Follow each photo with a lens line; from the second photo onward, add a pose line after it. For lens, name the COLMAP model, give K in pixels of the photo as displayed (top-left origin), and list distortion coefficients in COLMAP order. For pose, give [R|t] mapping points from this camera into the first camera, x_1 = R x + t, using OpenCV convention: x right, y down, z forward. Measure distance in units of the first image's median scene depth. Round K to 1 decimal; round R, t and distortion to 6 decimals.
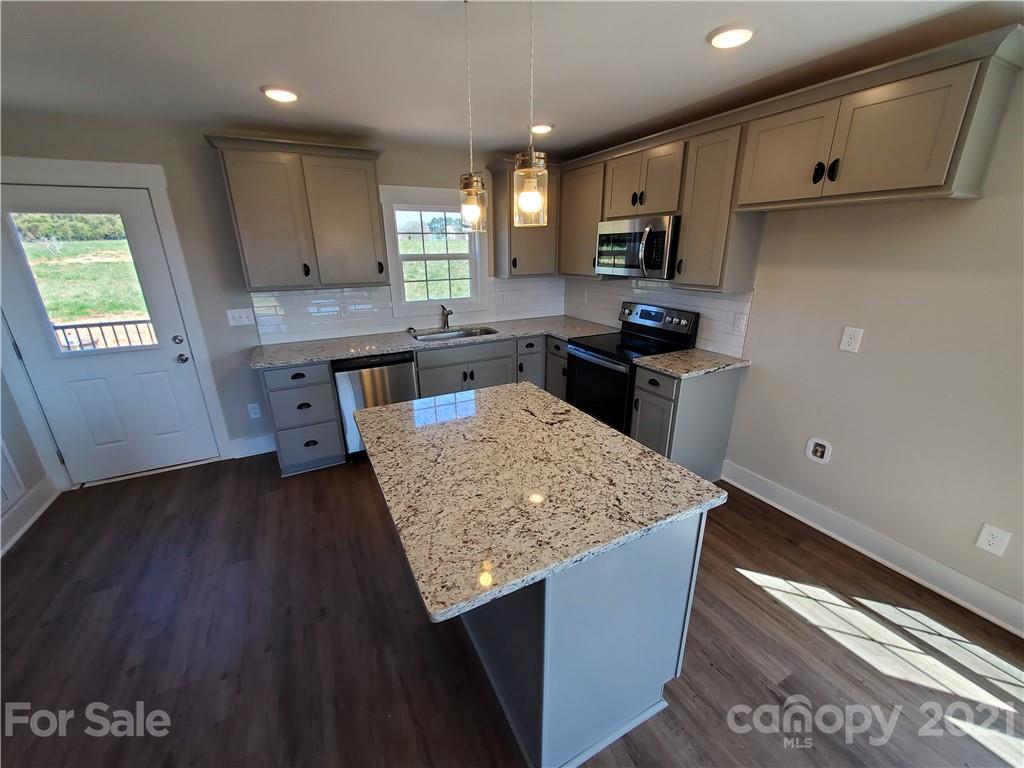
lens RADIAL K [[405.1, 0, 509.7], [0, 405.1, 385.2], [0, 0, 1]] dist [-0.000759, -0.000893]
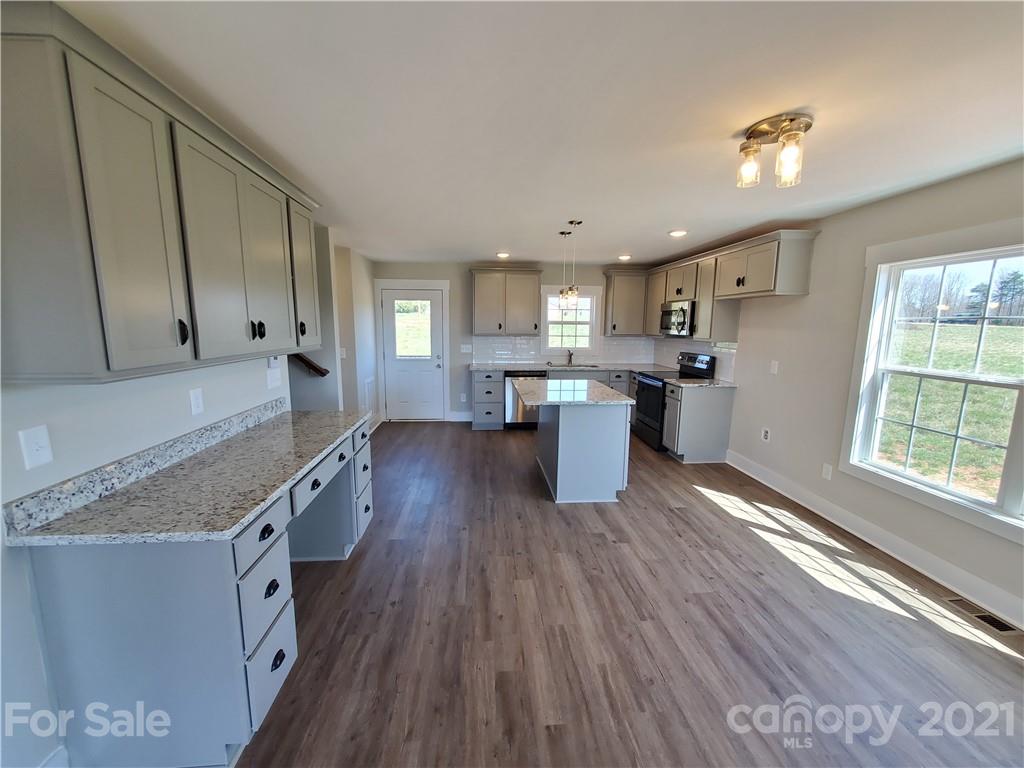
lens RADIAL K [[405.1, 0, 509.7], [0, 405.1, 385.2], [0, 0, 1]] dist [-0.000759, -0.000893]
pose [[0.920466, 0.077869, -0.382987, 0.342288], [-0.143433, 0.978876, -0.145700, 0.292839], [0.363551, 0.189045, 0.912191, -0.777512]]
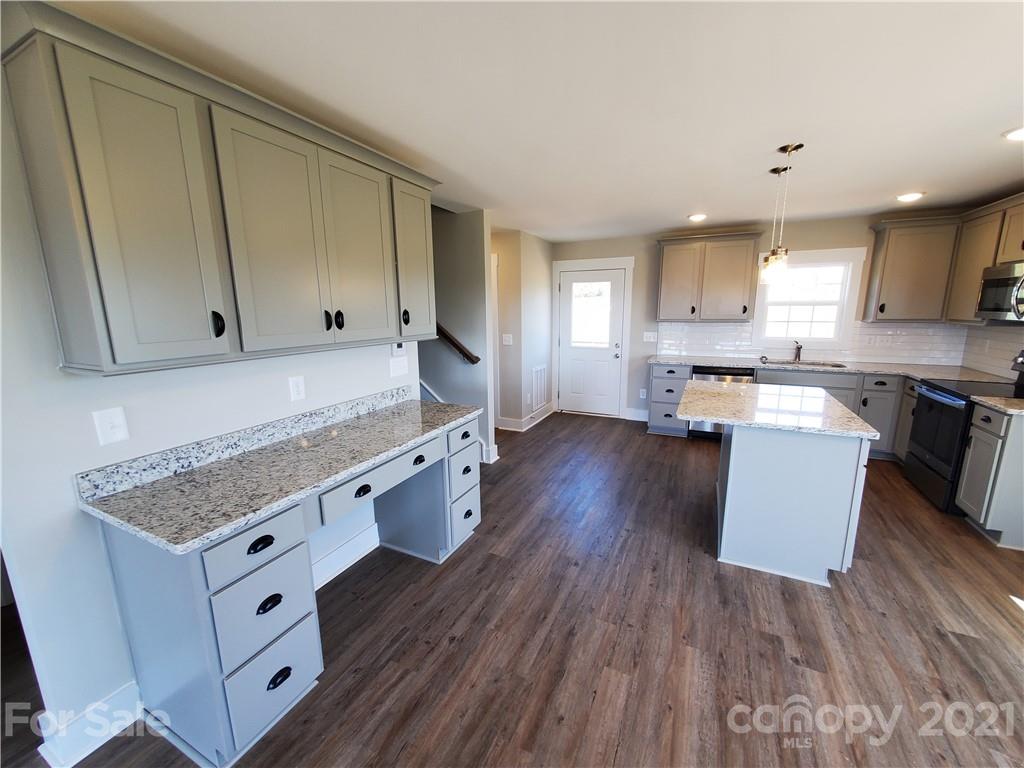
lens RADIAL K [[405.1, 0, 509.7], [0, 405.1, 385.2], [0, 0, 1]] dist [-0.000759, -0.000893]
pose [[0.595906, 0.156655, -0.787626, 0.387062], [-0.254436, 0.967090, -0.000153, 0.194773], [0.761681, 0.200491, 0.616153, -0.497759]]
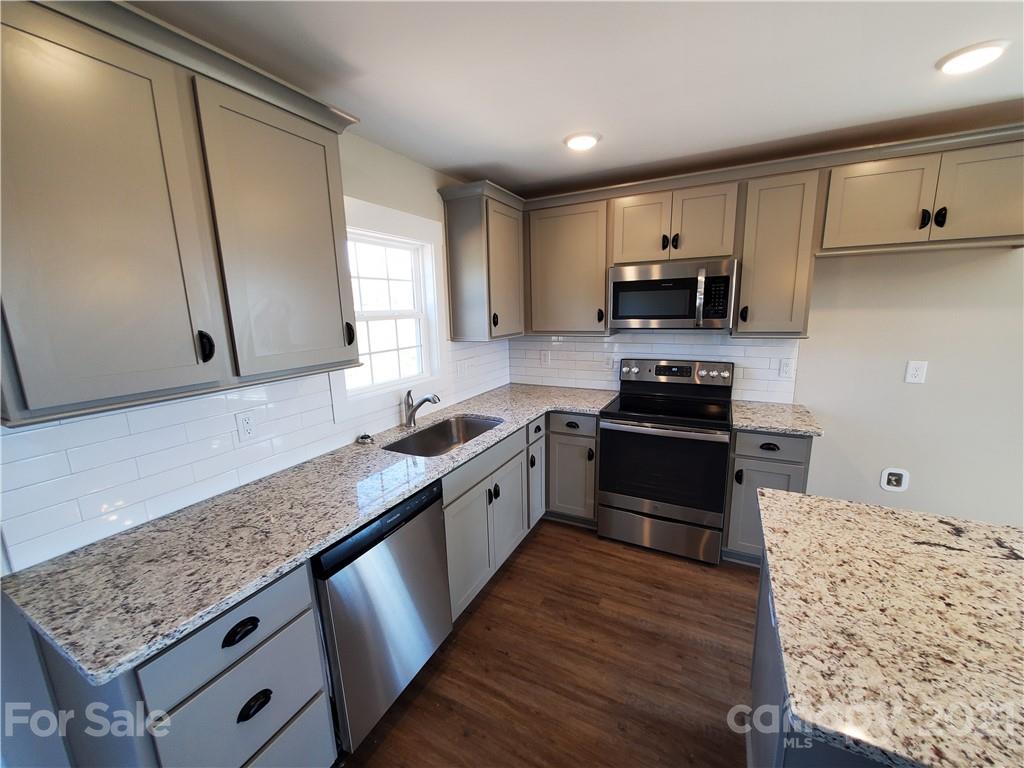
lens RADIAL K [[405.1, 0, 509.7], [0, 405.1, 385.2], [0, 0, 1]] dist [-0.000759, -0.000893]
pose [[0.817122, -0.120514, 0.563727, -0.493513], [0.203449, 0.975265, -0.086406, -0.153237], [-0.539371, 0.185294, 0.821429, 0.523364]]
